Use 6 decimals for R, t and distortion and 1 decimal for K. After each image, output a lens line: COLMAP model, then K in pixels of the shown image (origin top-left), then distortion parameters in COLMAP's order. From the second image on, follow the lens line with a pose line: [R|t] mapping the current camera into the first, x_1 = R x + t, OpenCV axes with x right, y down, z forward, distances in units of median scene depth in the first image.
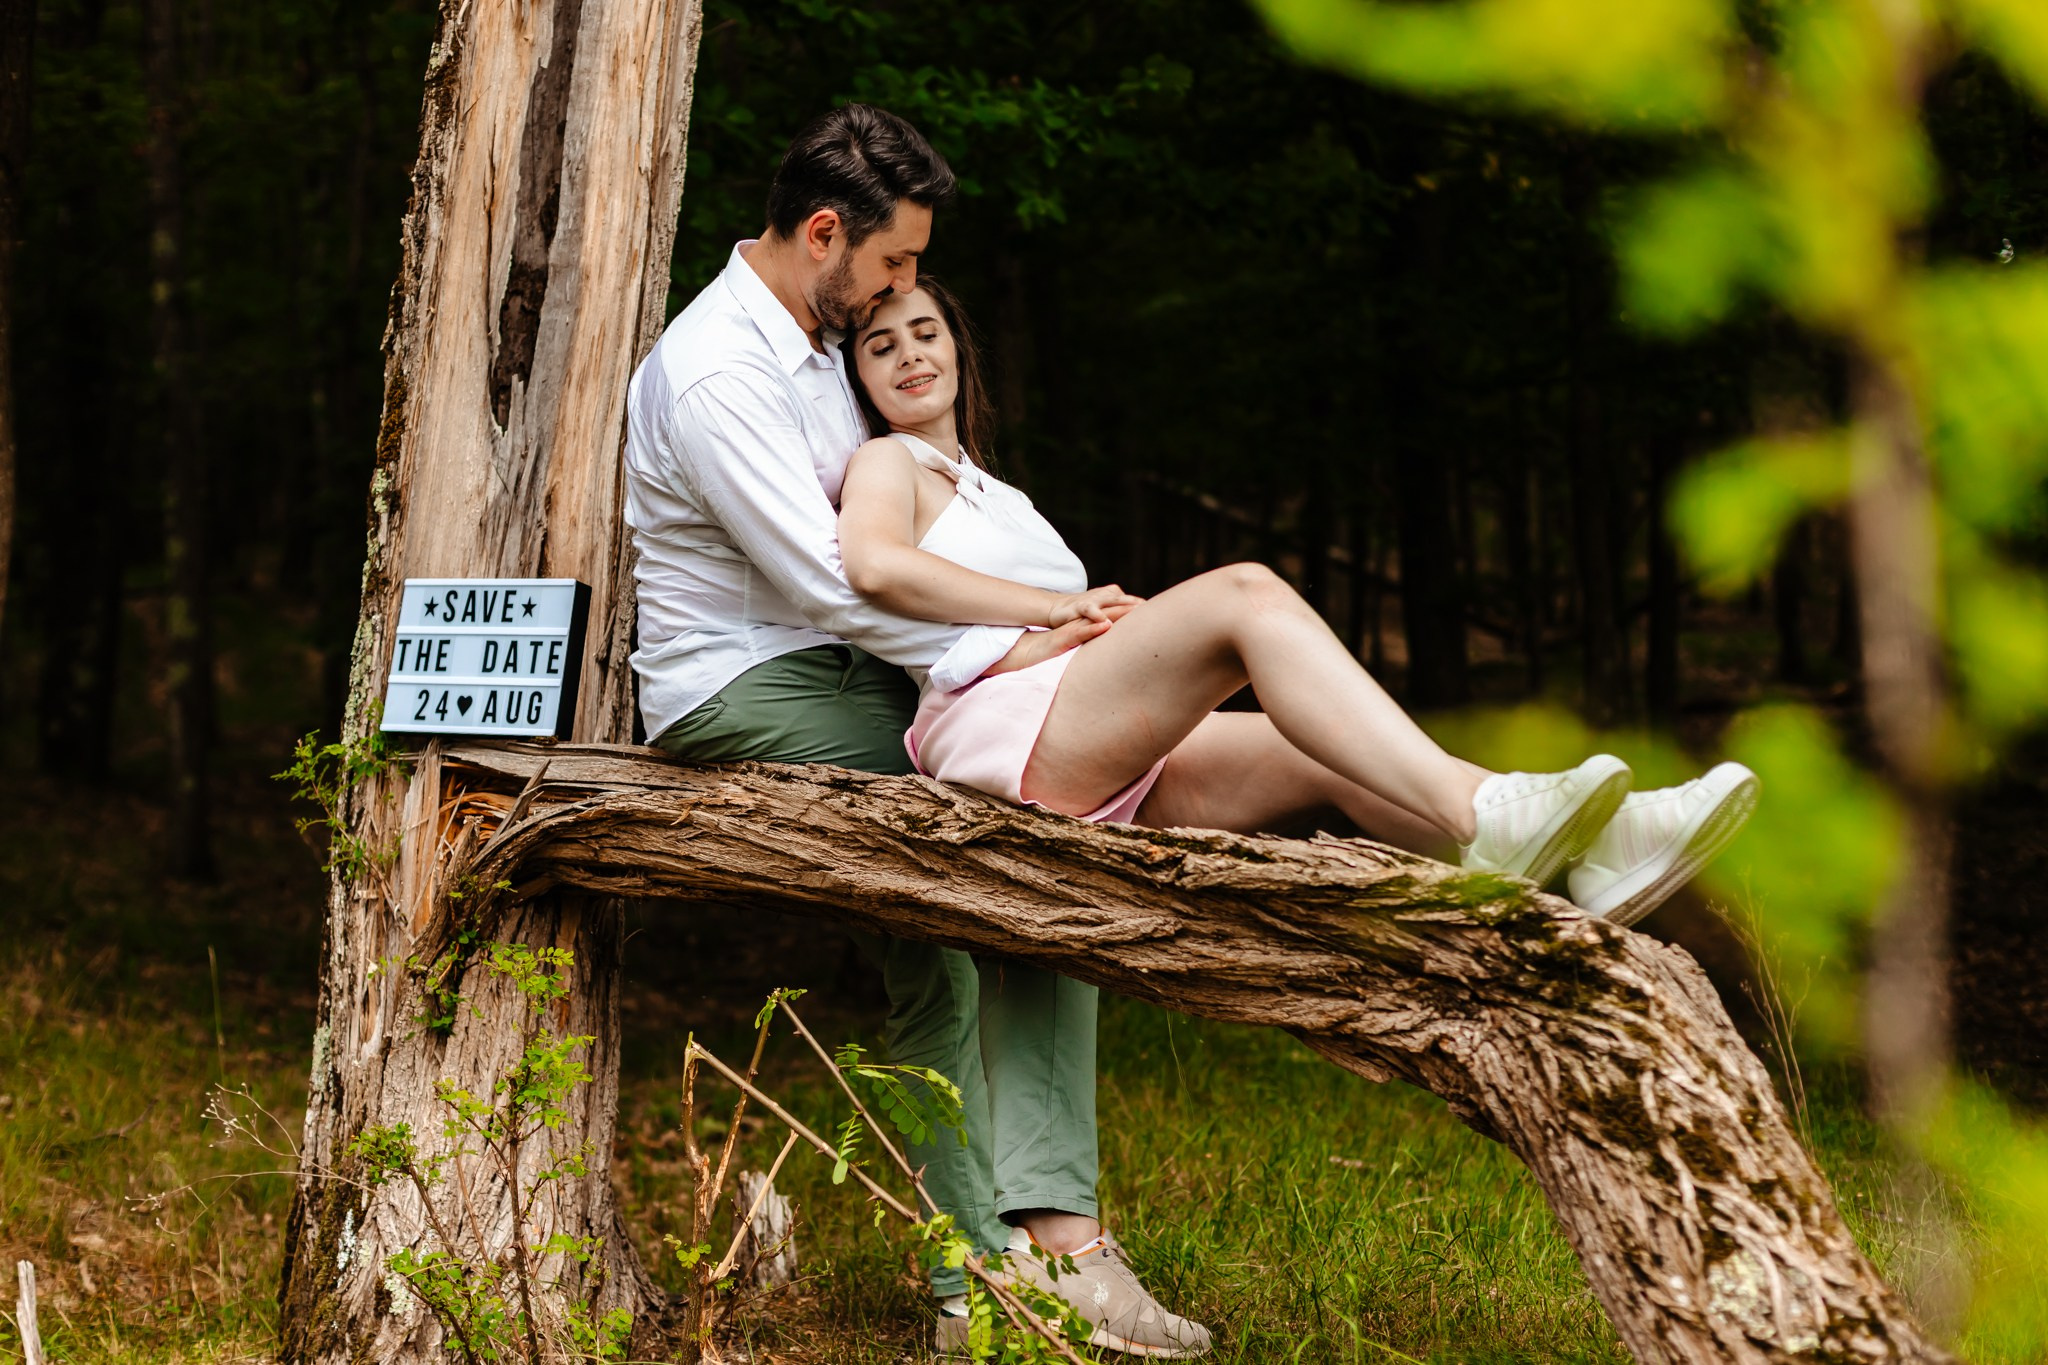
lens RADIAL K [[2962.7, 0, 1018.6], [0, 2962.7, 683.8], [0, 0, 1]] dist [0.003923, -0.085773]
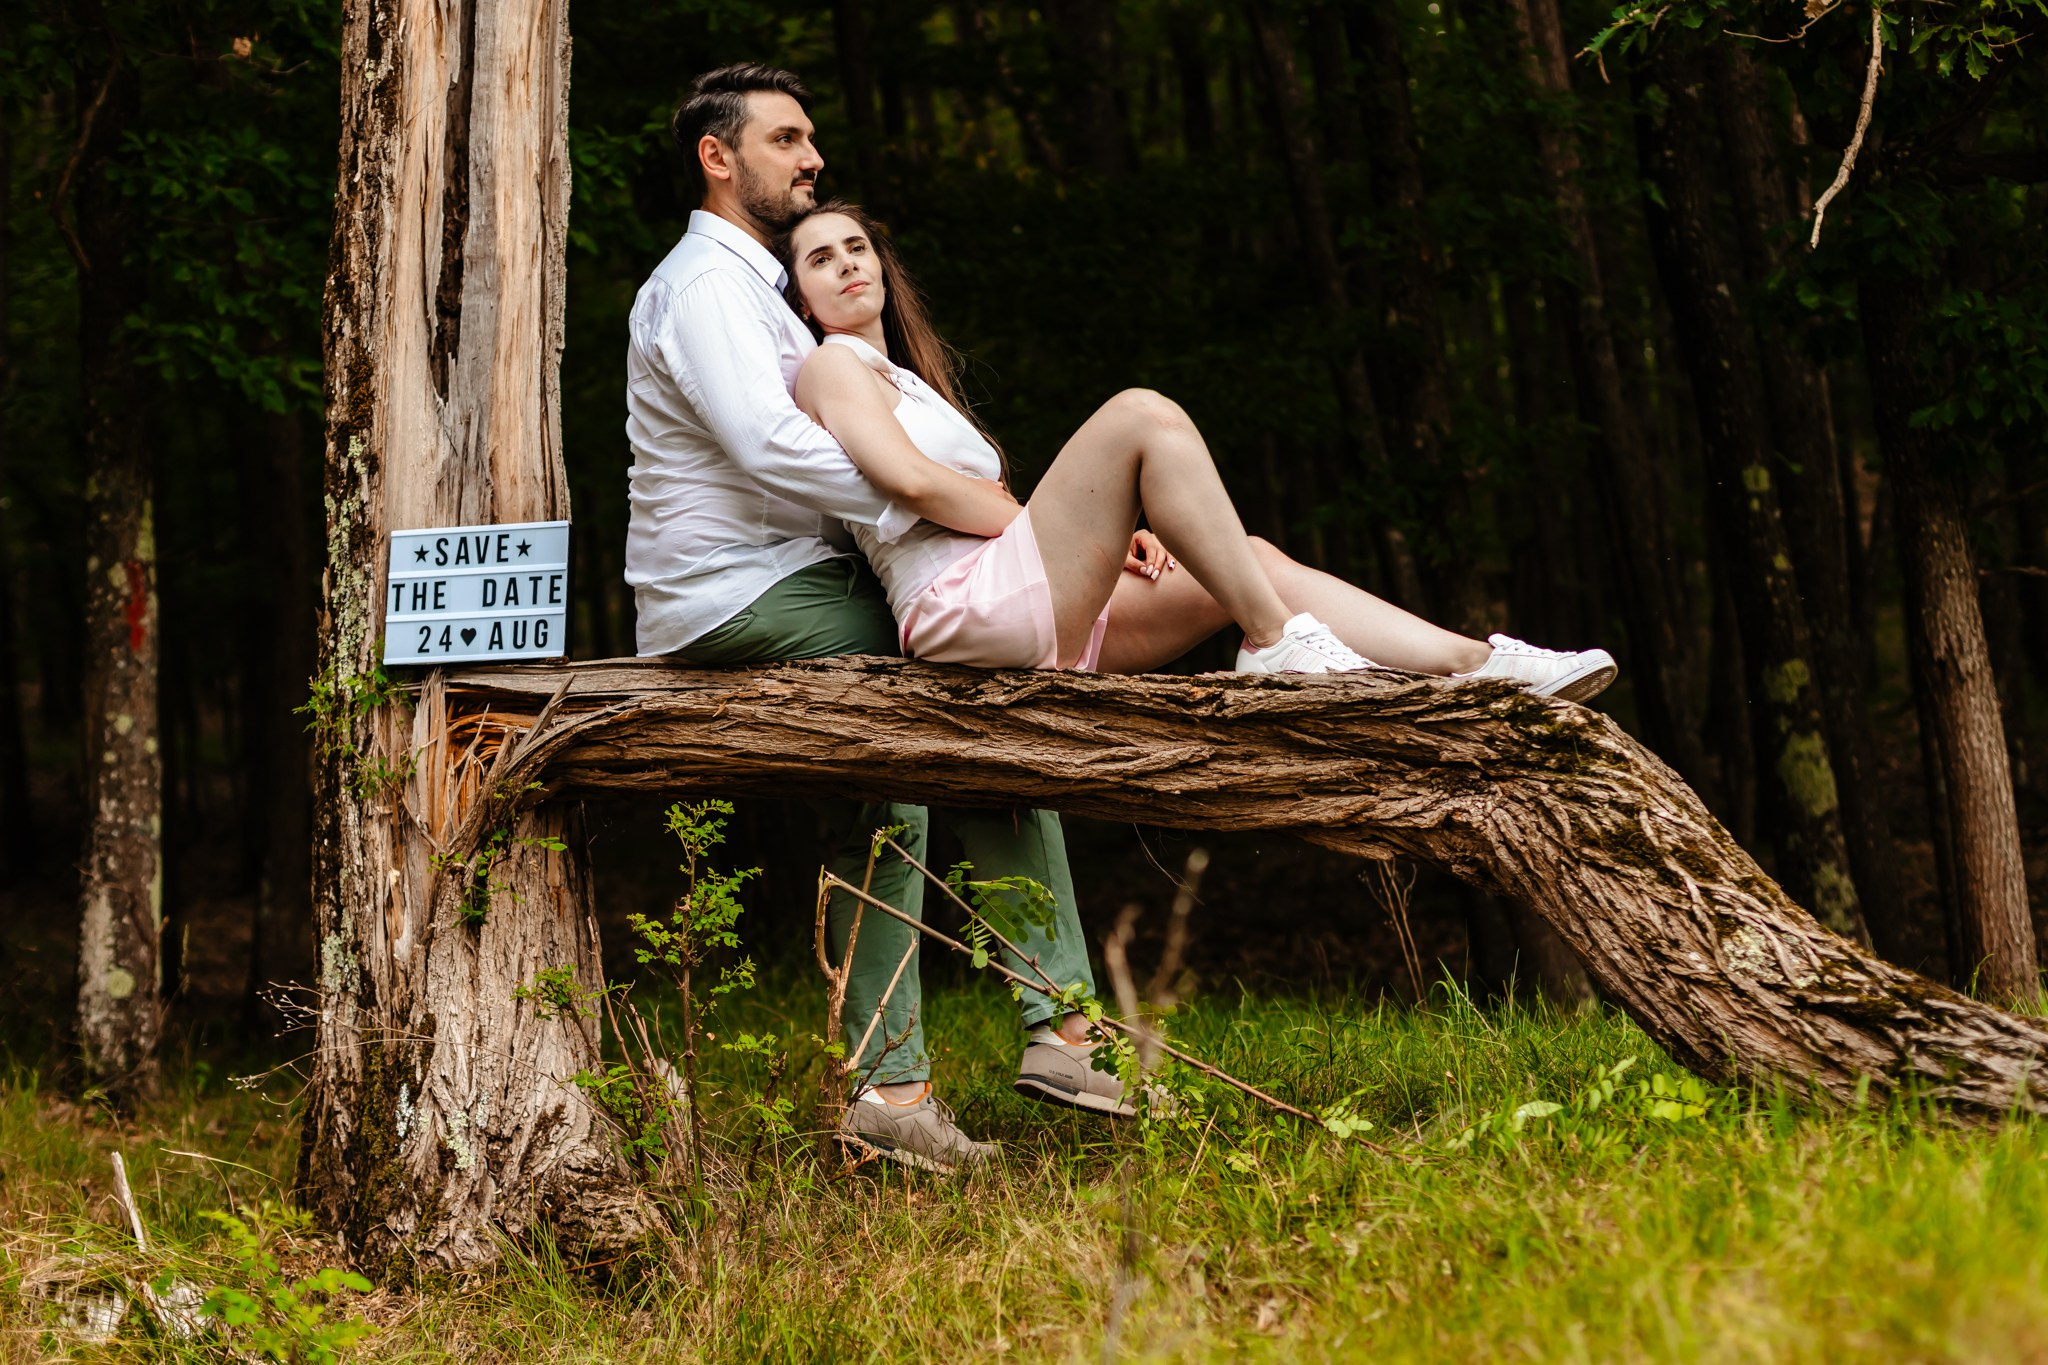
lens RADIAL K [[2945.9, 0, 1034.7], [0, 2945.9, 679.6], [0, 0, 1]] dist [-0.008012, 0.007924]
pose [[0.962045, -0.050014, 0.268269, -0.309154], [0.056159, 0.998305, -0.015278, 0.058324], [-0.267050, 0.029764, 0.963223, -0.159749]]
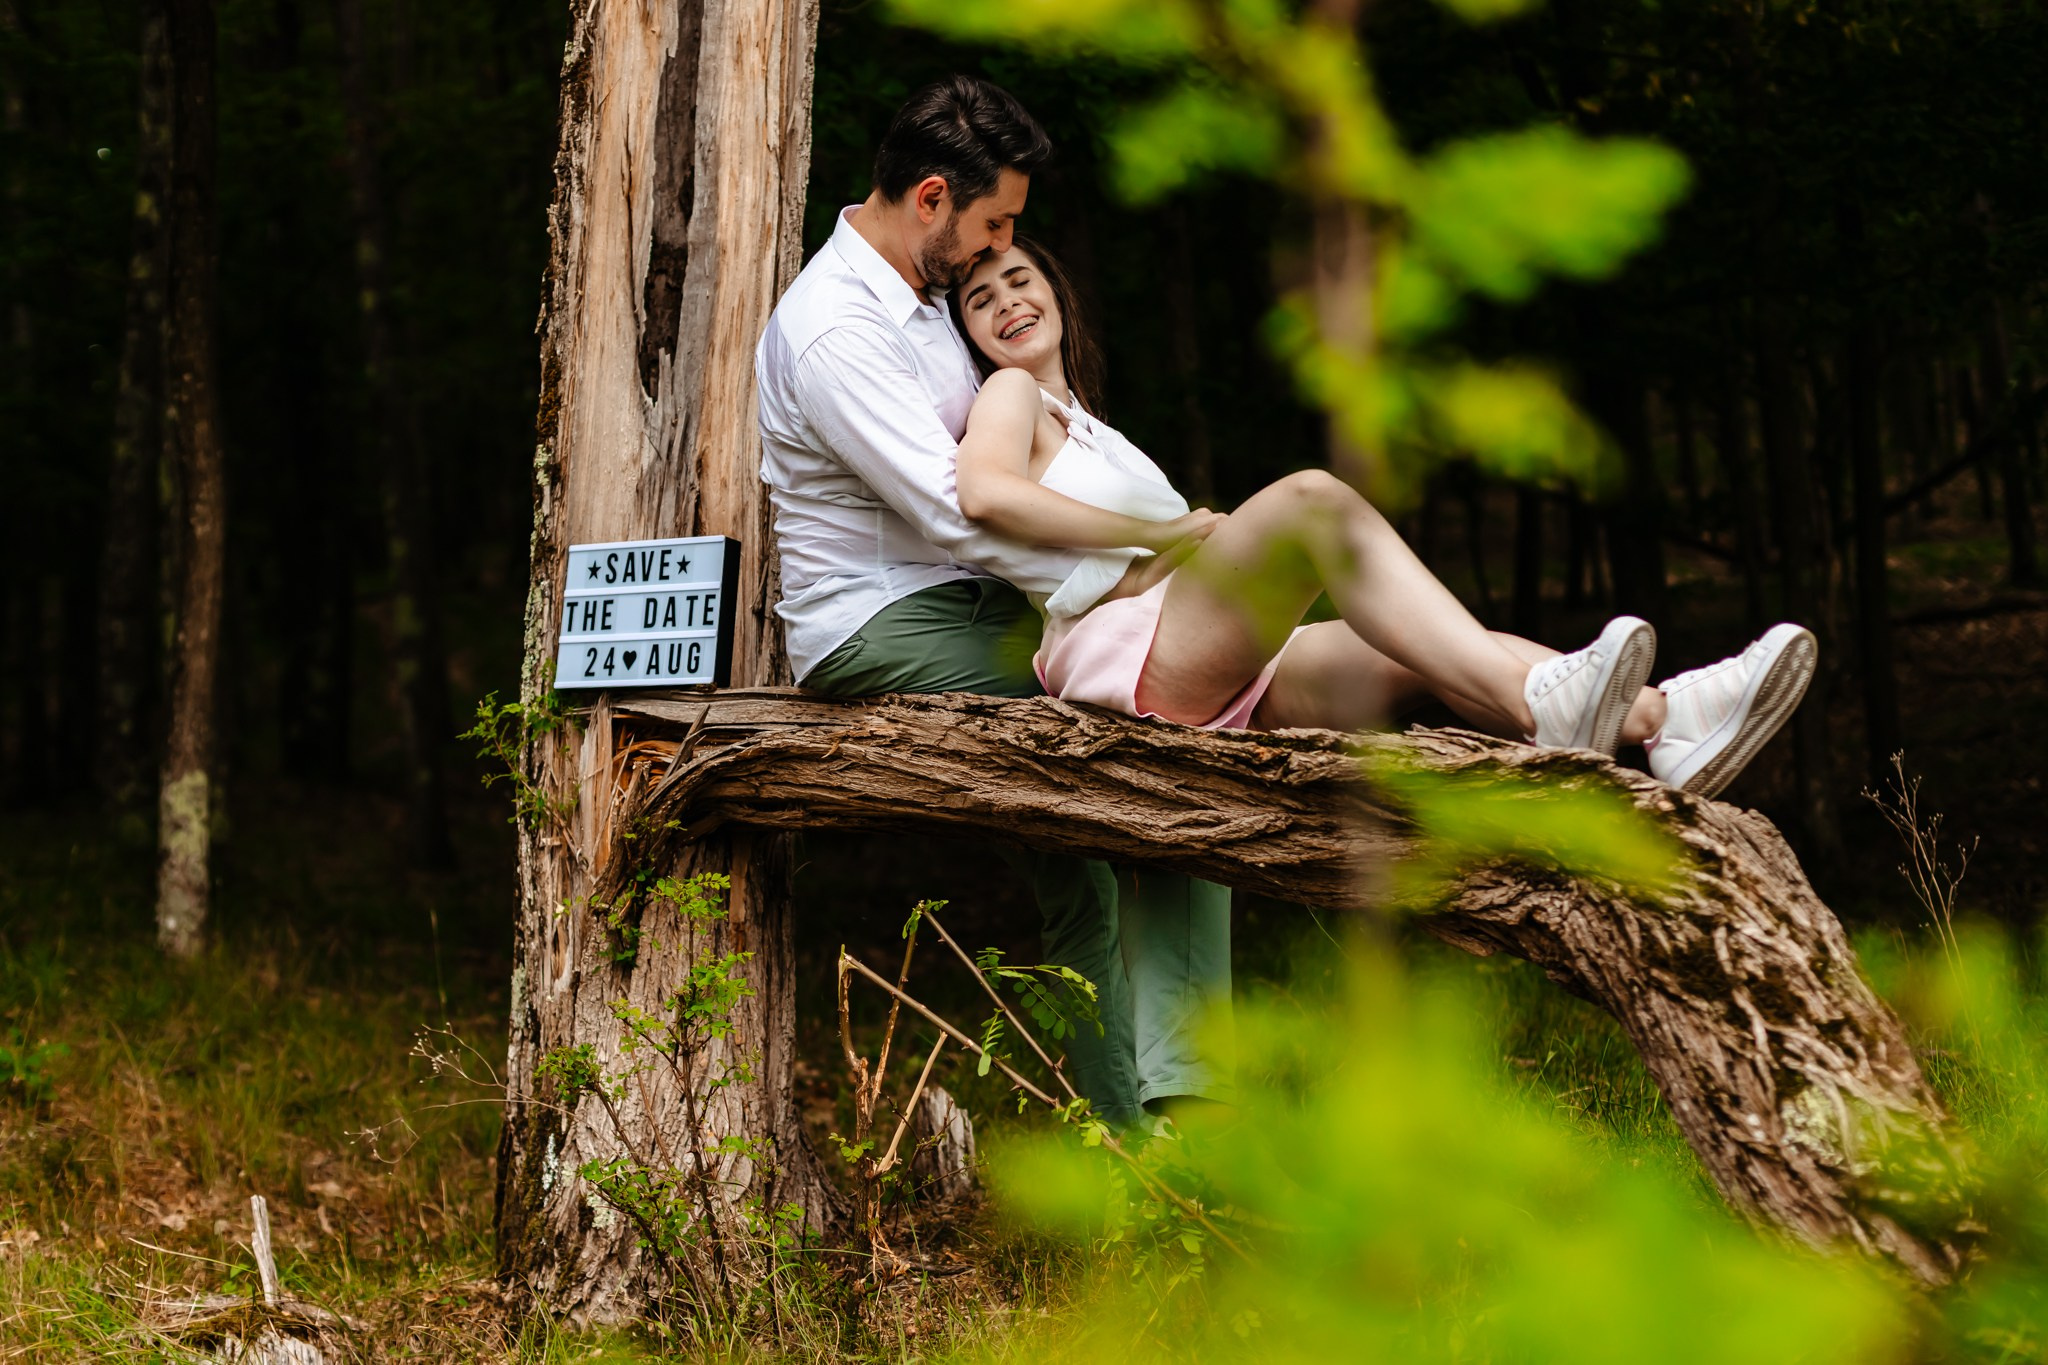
lens RADIAL K [[2945.9, 0, 1034.7], [0, 2945.9, 679.6], [0, 0, 1]] dist [-0.008012, 0.007924]
pose [[0.995988, -0.057892, -0.068241, 0.033457], [0.058802, 0.998205, 0.011399, 0.011906], [0.067458, -0.015366, 0.997604, -0.054707]]
